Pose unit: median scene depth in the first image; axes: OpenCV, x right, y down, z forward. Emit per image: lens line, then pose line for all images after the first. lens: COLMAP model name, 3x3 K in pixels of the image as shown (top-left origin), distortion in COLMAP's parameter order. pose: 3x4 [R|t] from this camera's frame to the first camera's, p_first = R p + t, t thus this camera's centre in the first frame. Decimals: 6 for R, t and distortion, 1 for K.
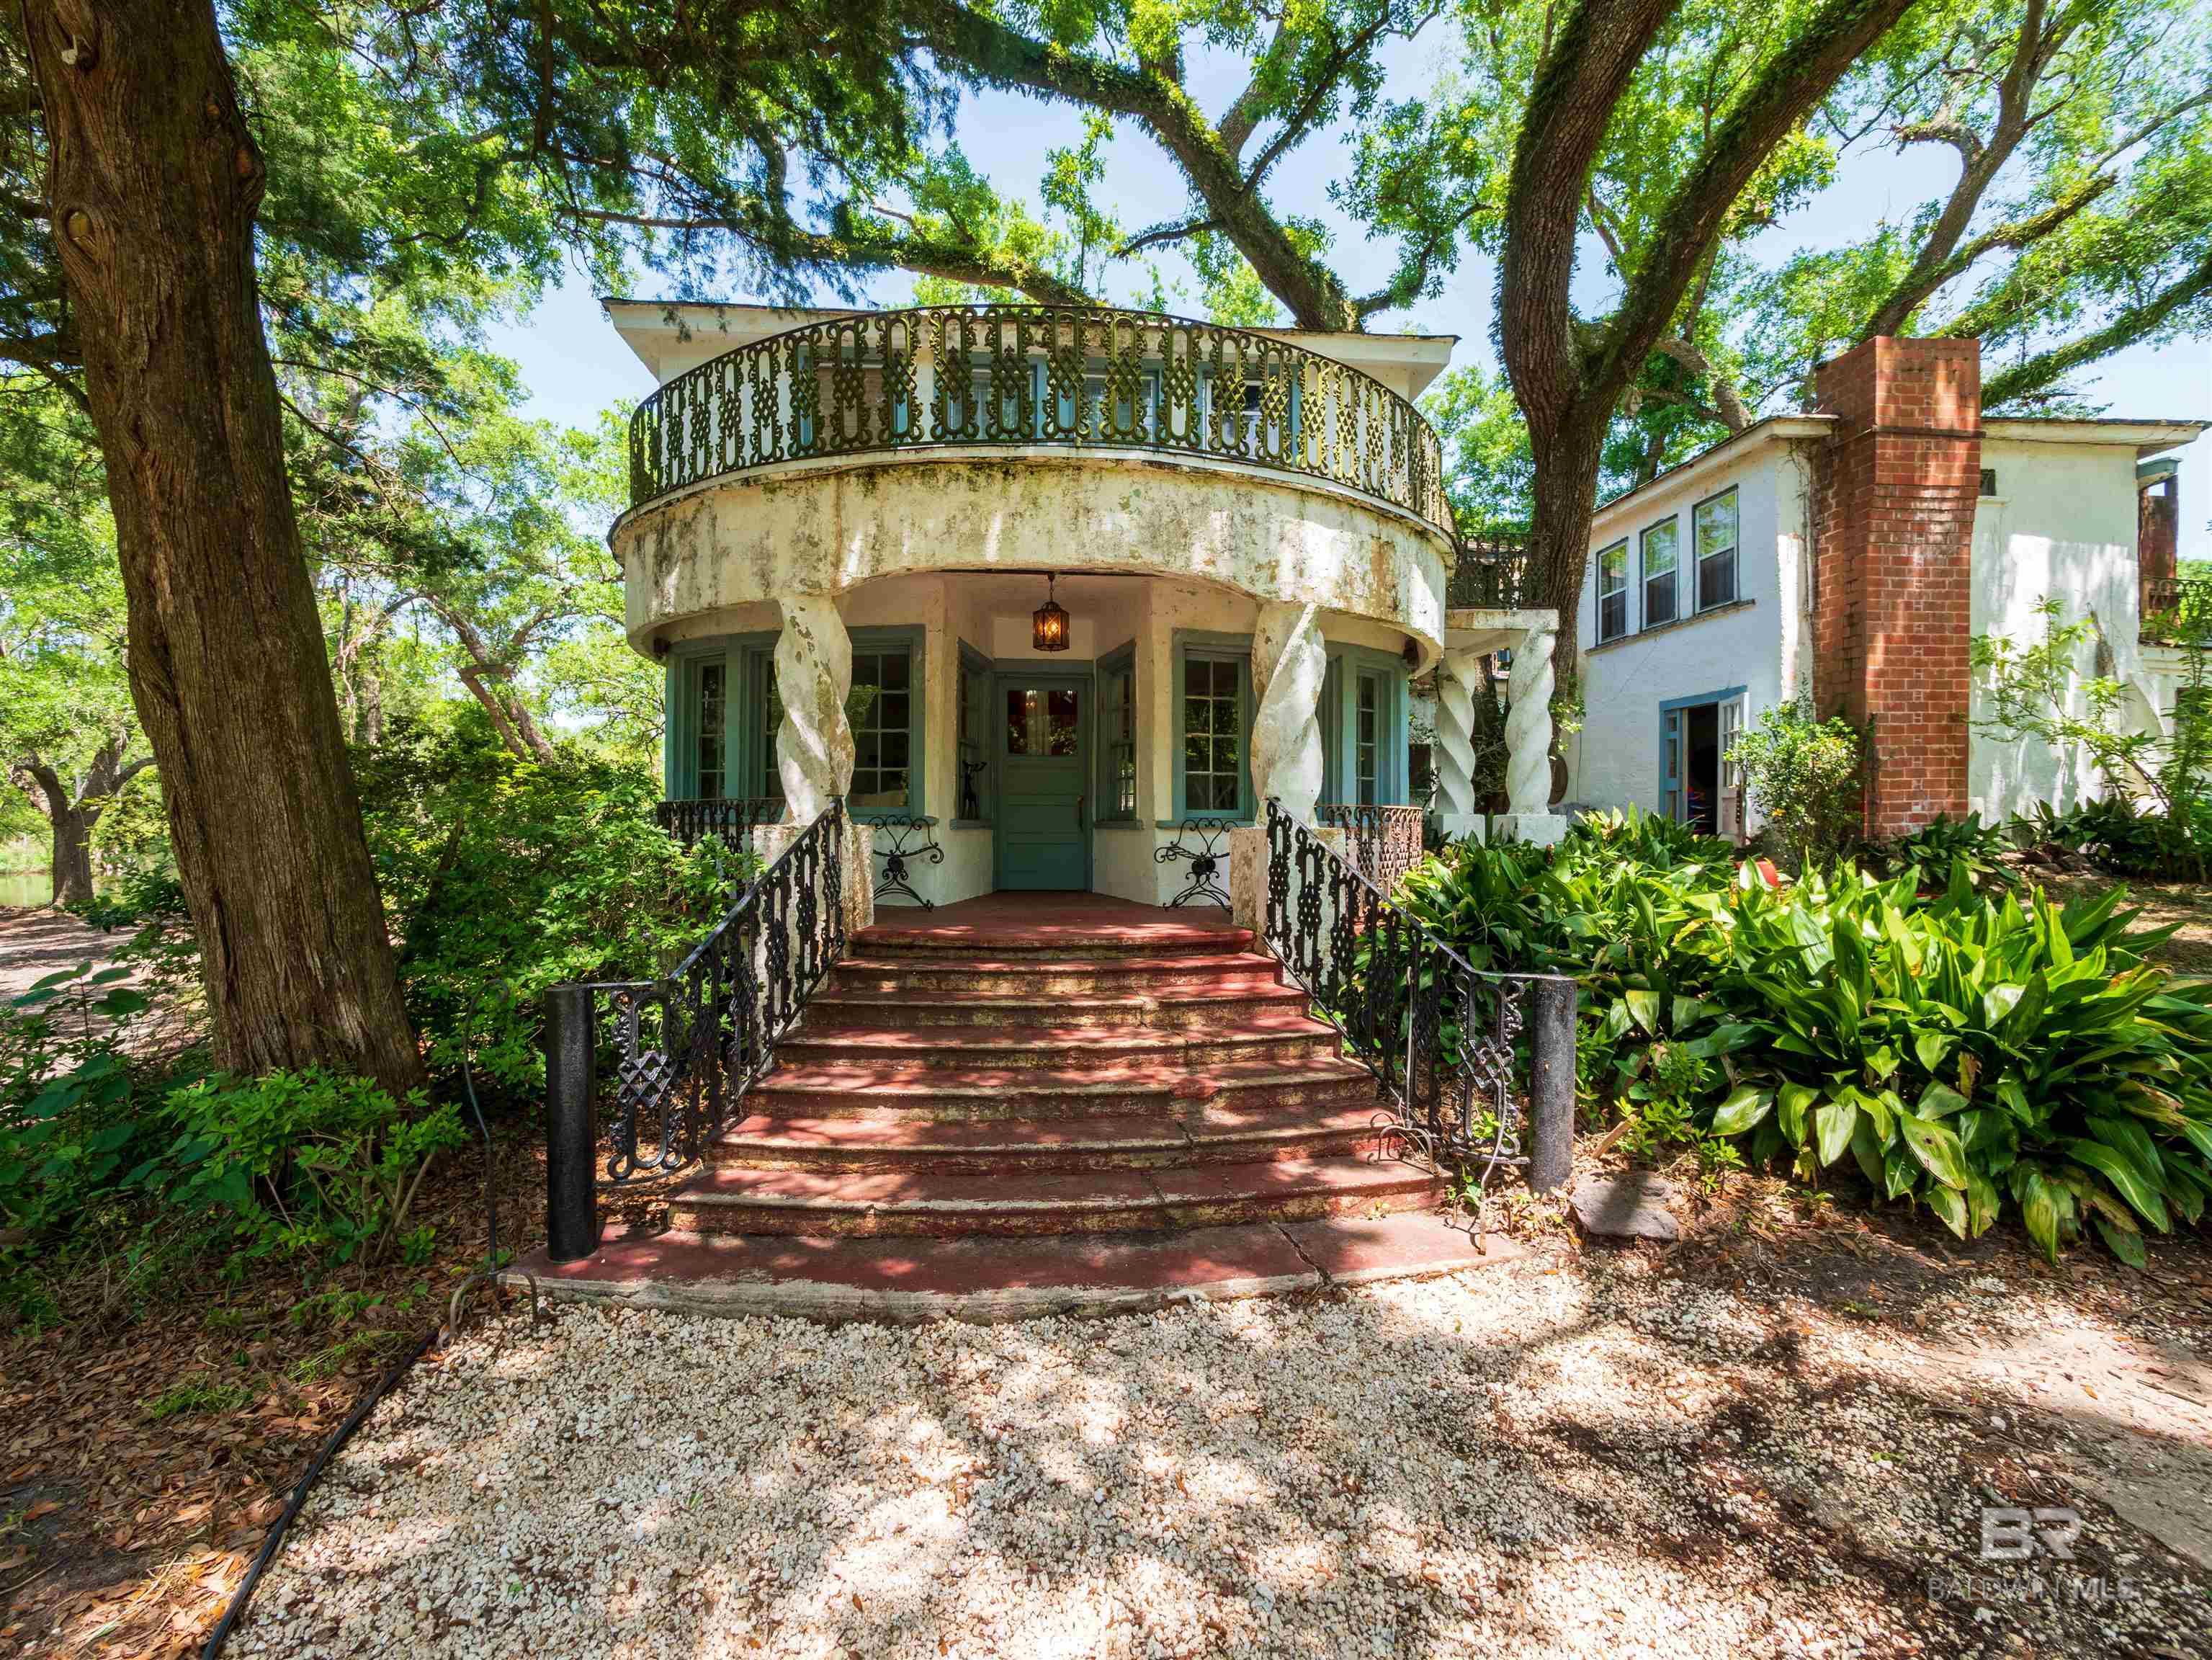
lens RADIAL K [[880.0, 0, 1113.5], [0, 880.0, 831.2], [0, 0, 1]] dist [-0.003361, 0.000388]
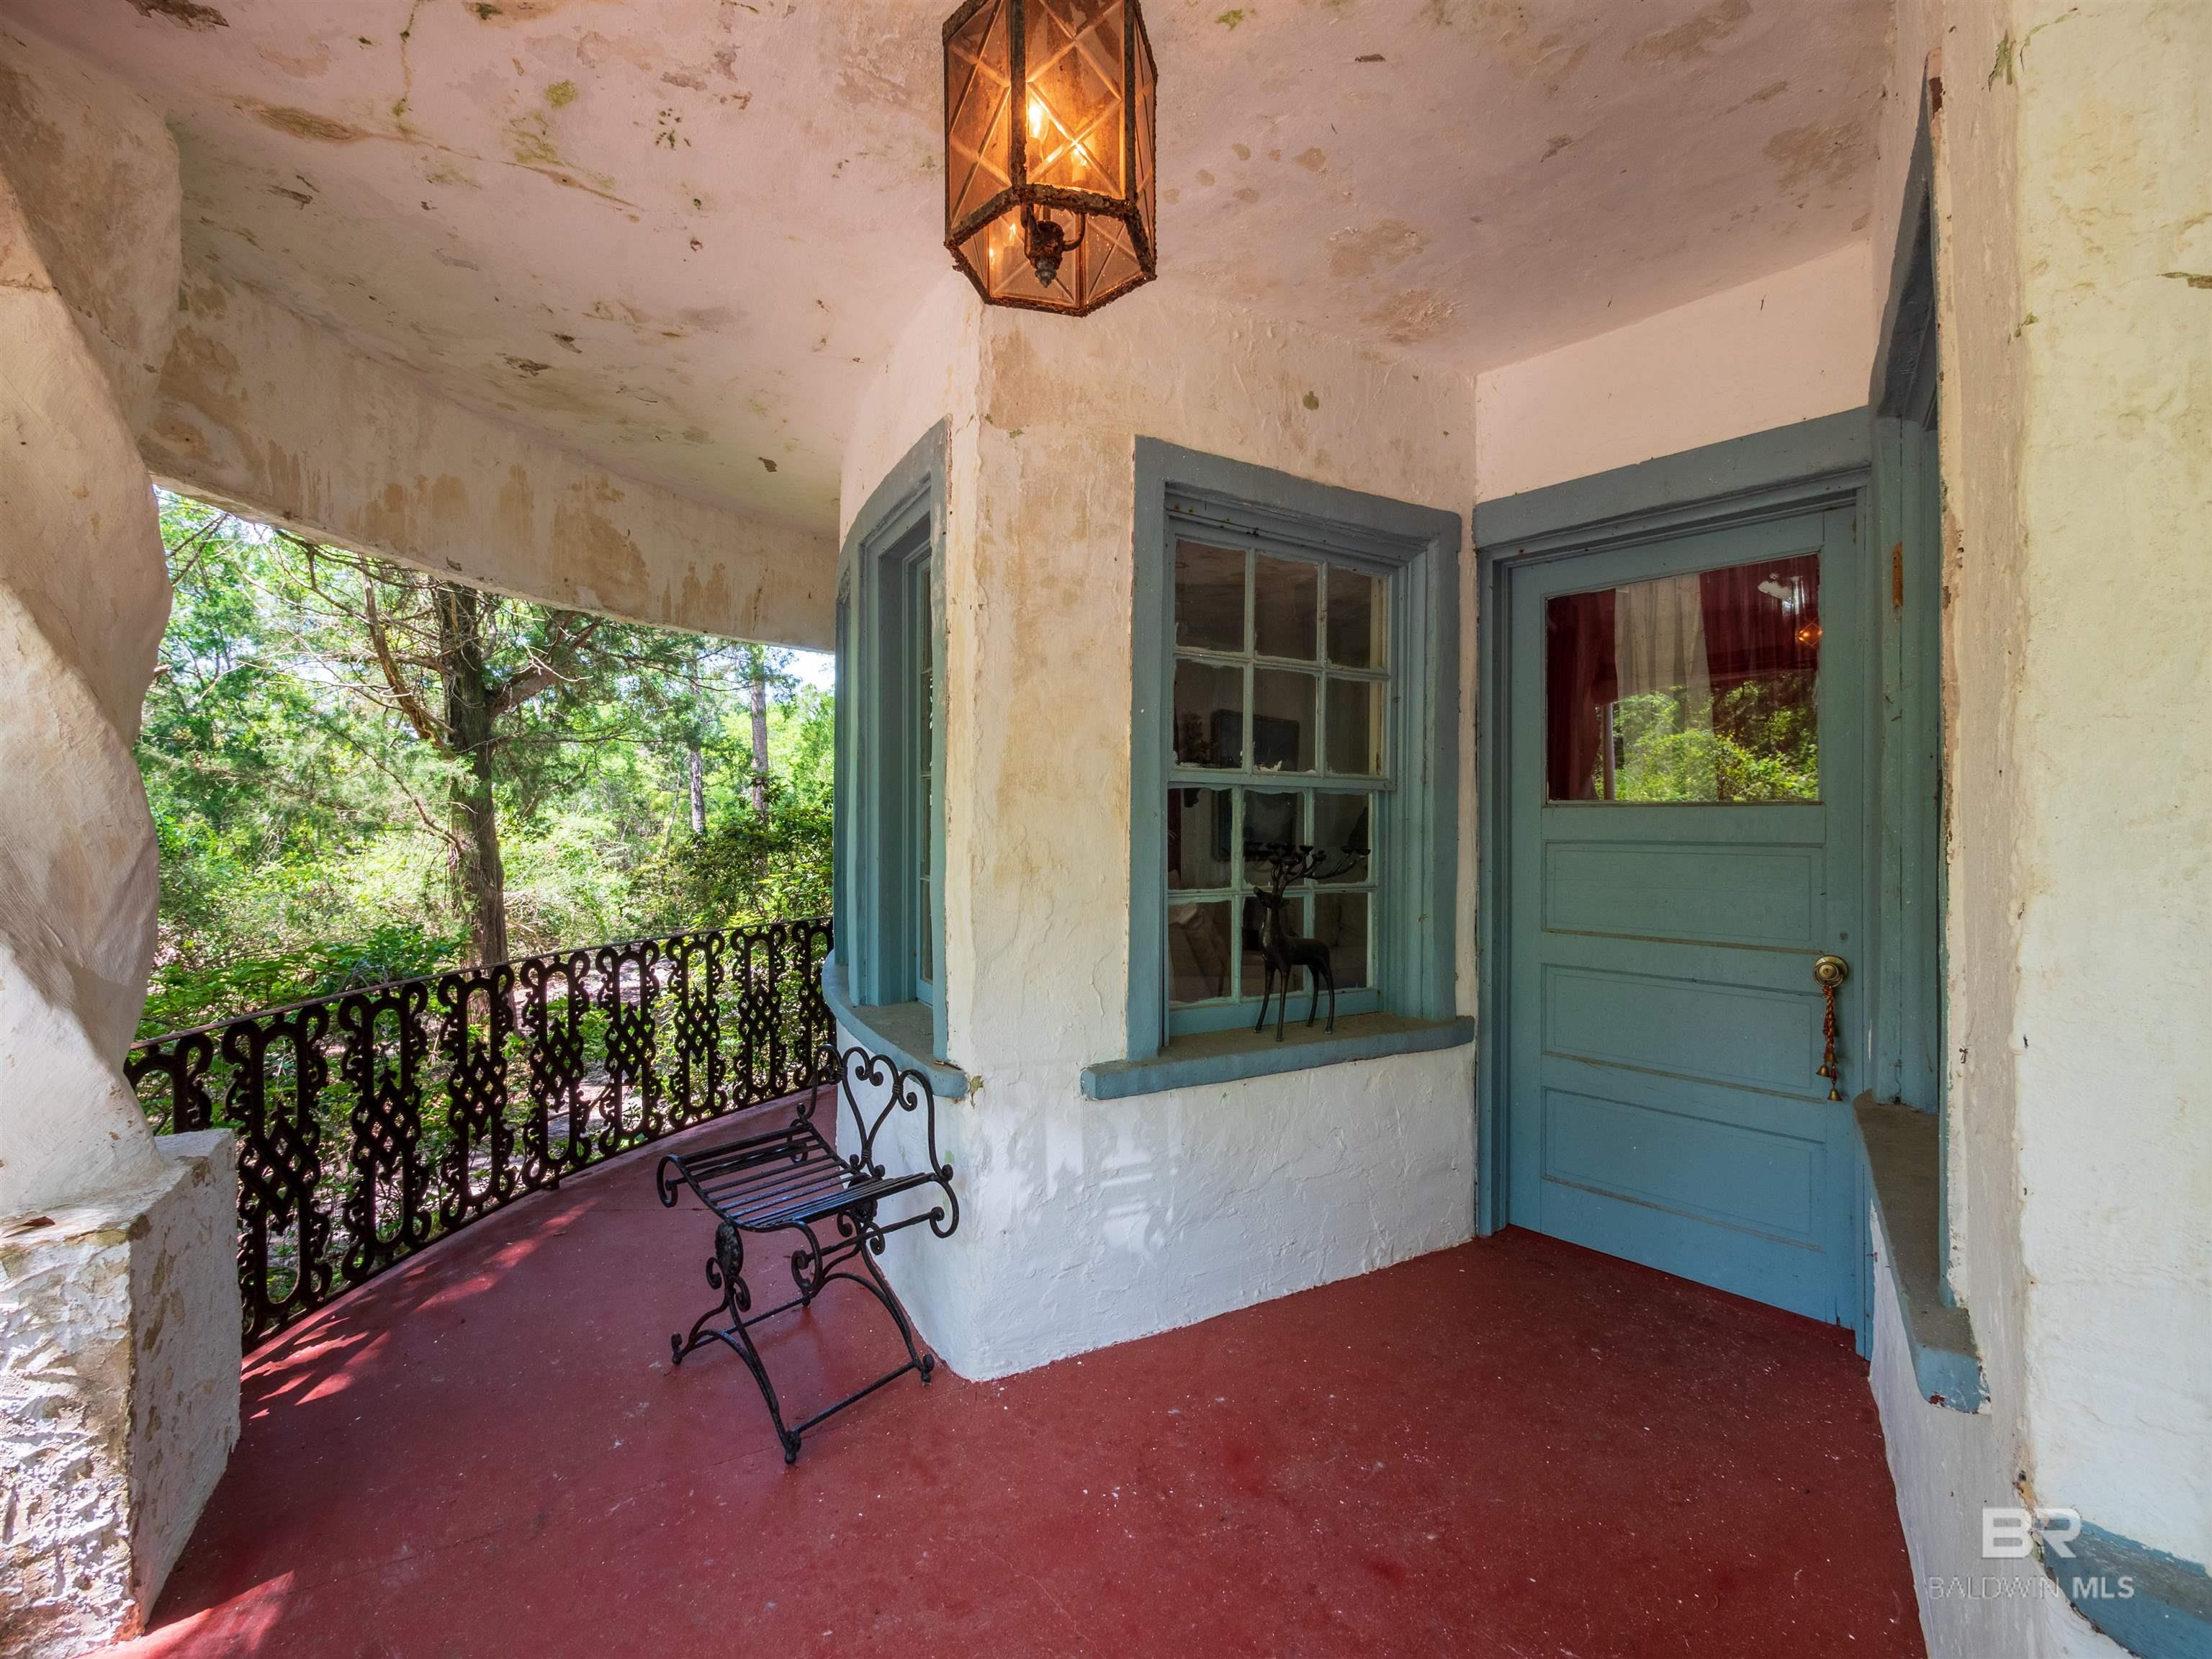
lens RADIAL K [[929.5, 0, 1105.5], [0, 929.5, 827.9], [0, 0, 1]] dist [-0.007640, 0.000975]
pose [[0.608699, 0.005585, -0.793381, 0.078000], [-0.018125, 0.999812, -0.006867, -0.111468], [0.793194, 0.018560, 0.608686, 1.007505]]
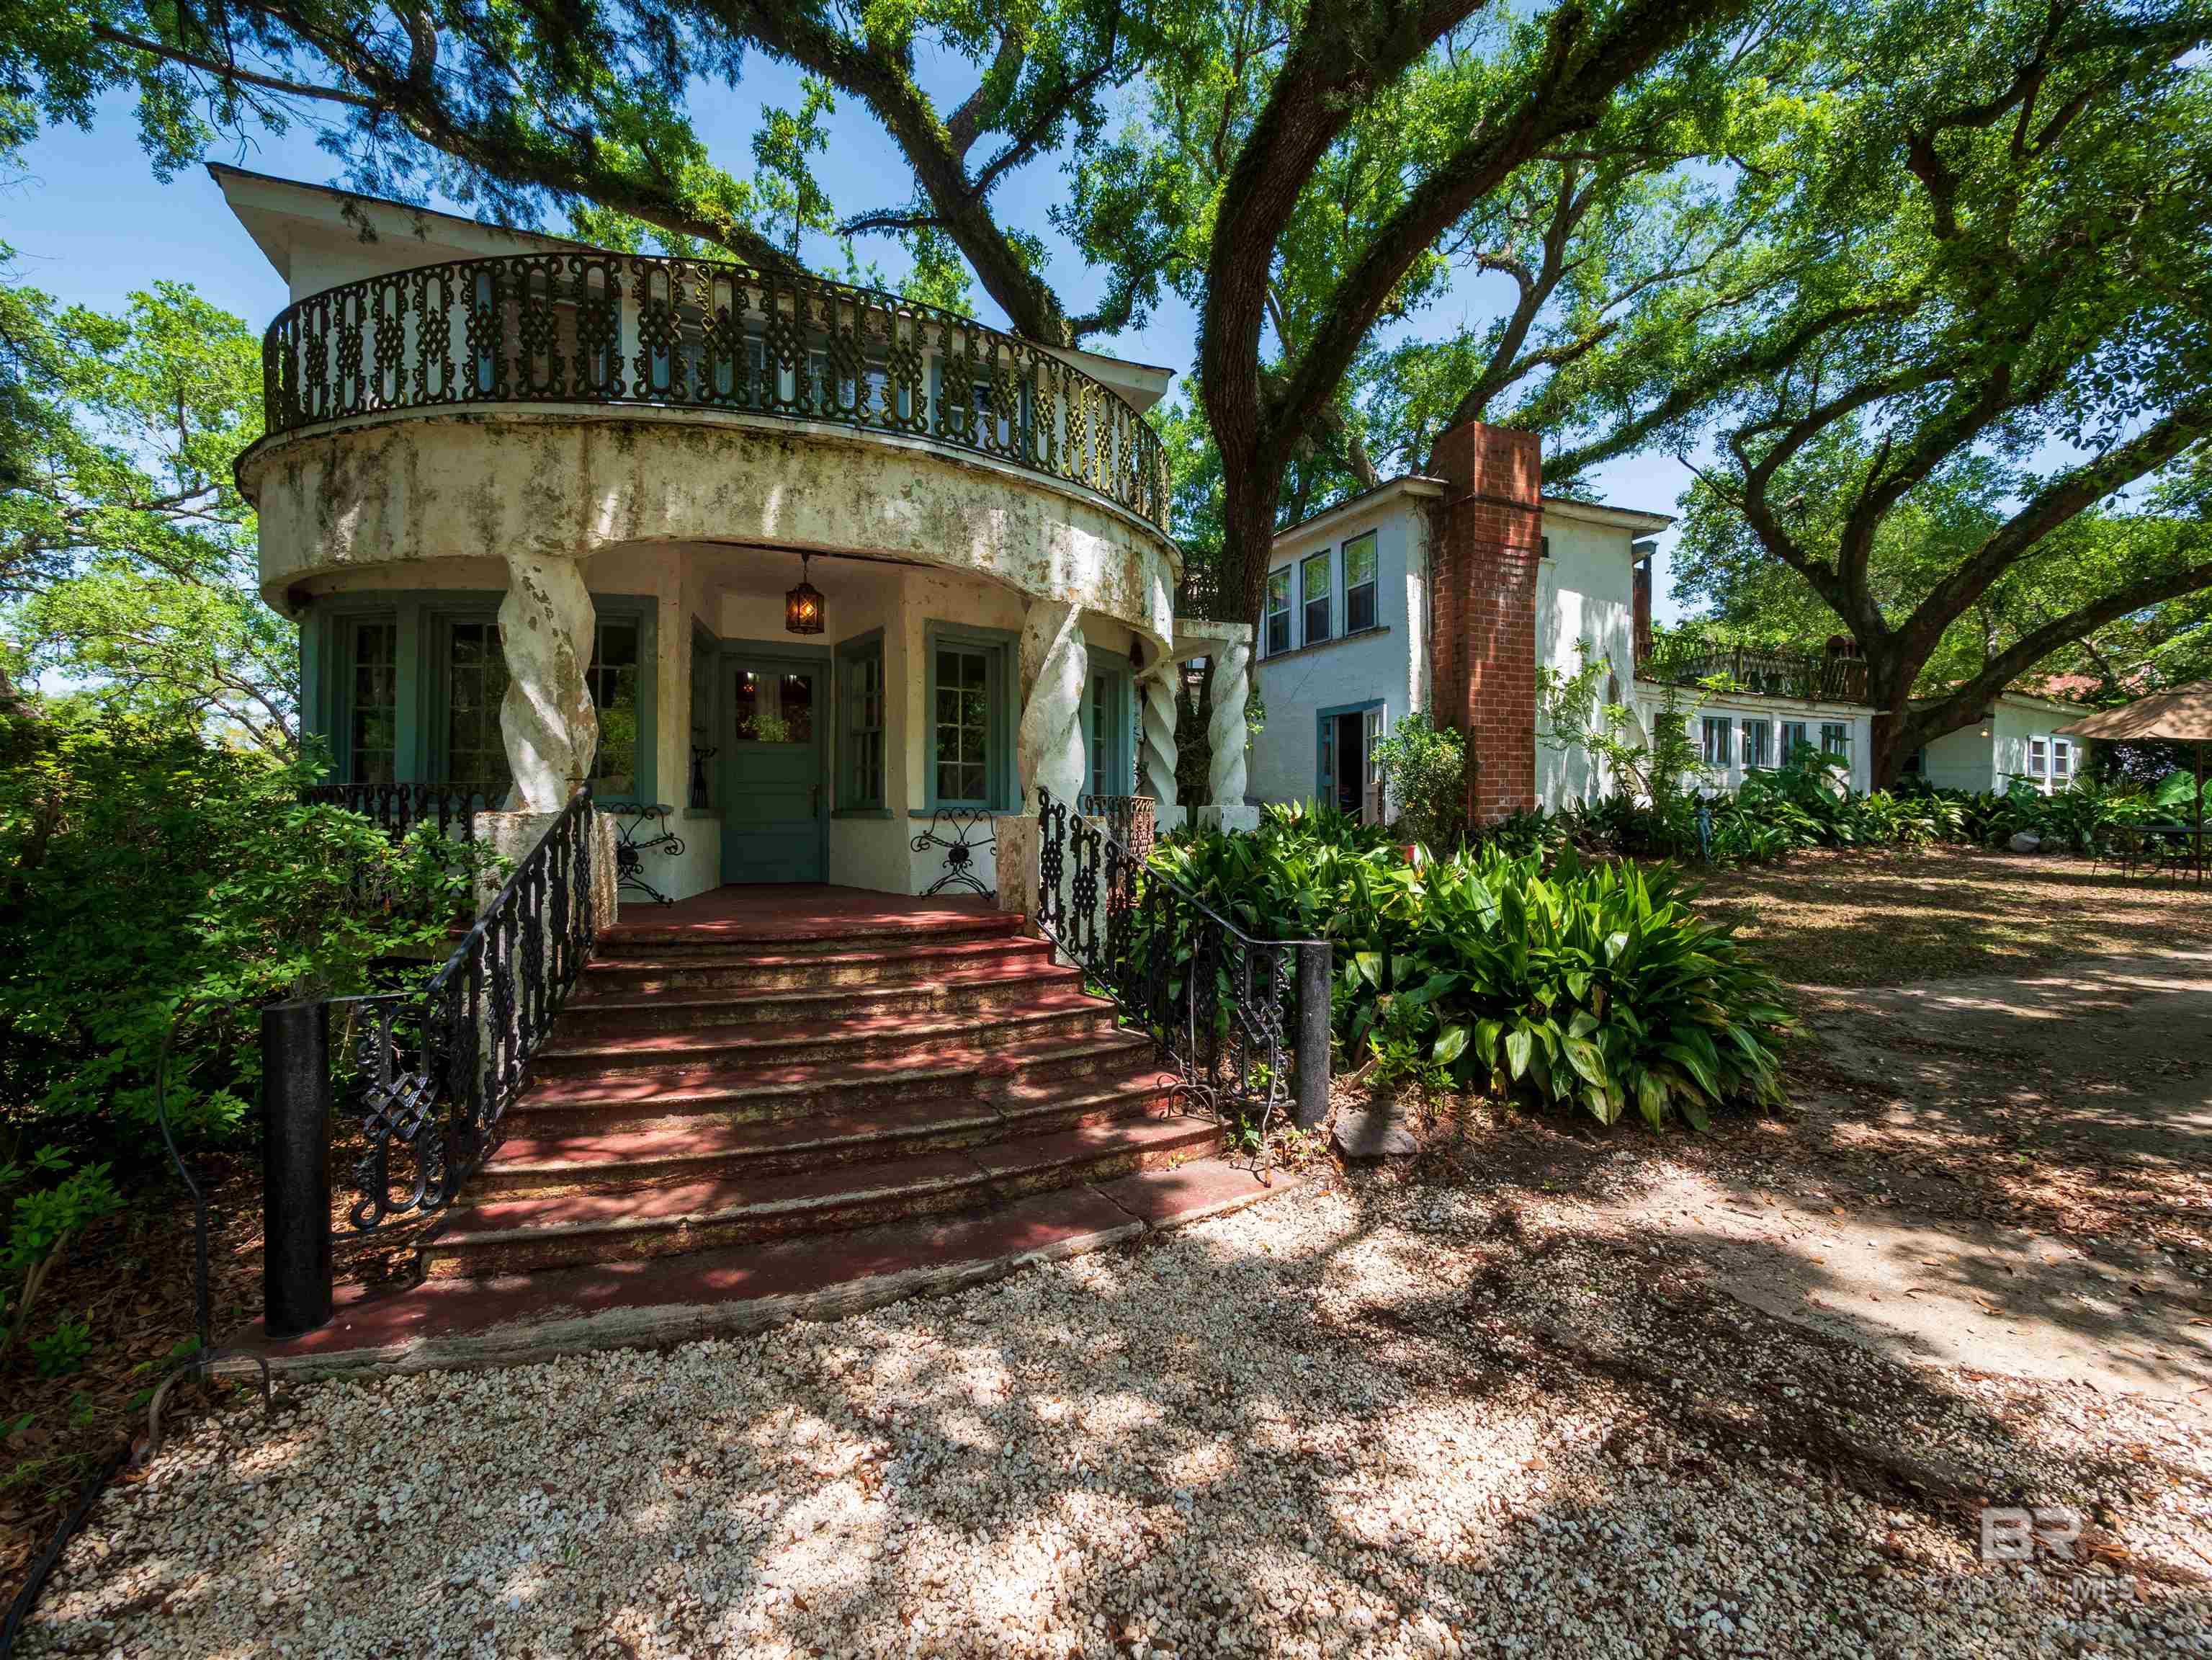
lens RADIAL K [[882.5, 0, 1063.1], [0, 882.5, 818.4], [0, 0, 1]] dist [-0.003652, 0.000130]
pose [[0.952532, -0.000578, 0.304439, -0.108060], [0.002503, 0.999979, -0.005932, 0.005178], [-0.304429, 0.006412, 0.952513, -0.008188]]
